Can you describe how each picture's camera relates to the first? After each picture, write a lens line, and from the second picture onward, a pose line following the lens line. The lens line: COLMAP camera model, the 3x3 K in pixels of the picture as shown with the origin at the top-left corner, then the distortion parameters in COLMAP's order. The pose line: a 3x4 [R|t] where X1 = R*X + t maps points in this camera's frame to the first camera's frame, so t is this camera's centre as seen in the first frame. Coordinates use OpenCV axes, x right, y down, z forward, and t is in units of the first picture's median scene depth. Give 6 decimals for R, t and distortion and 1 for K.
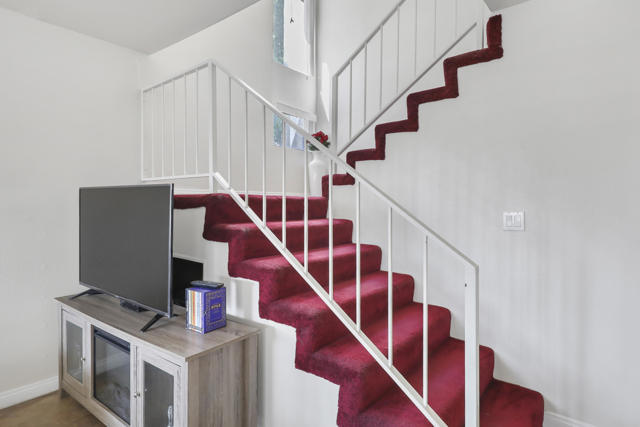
lens RADIAL K [[345.9, 0, 320.0], [0, 345.9, 212.3], [0, 0, 1]] dist [0.011679, -0.001555]
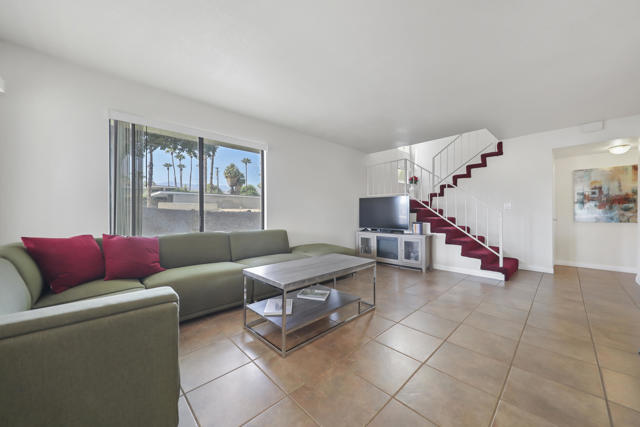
lens RADIAL K [[231.7, 0, 320.2], [0, 231.7, 211.7], [0, 0, 1]] dist [-0.009219, -0.000500]
pose [[0.987725, 0.002075, -0.156191, -0.749767], [-0.005303, 0.999781, -0.020250, 0.108631], [0.156114, 0.020829, 0.987519, -1.249063]]
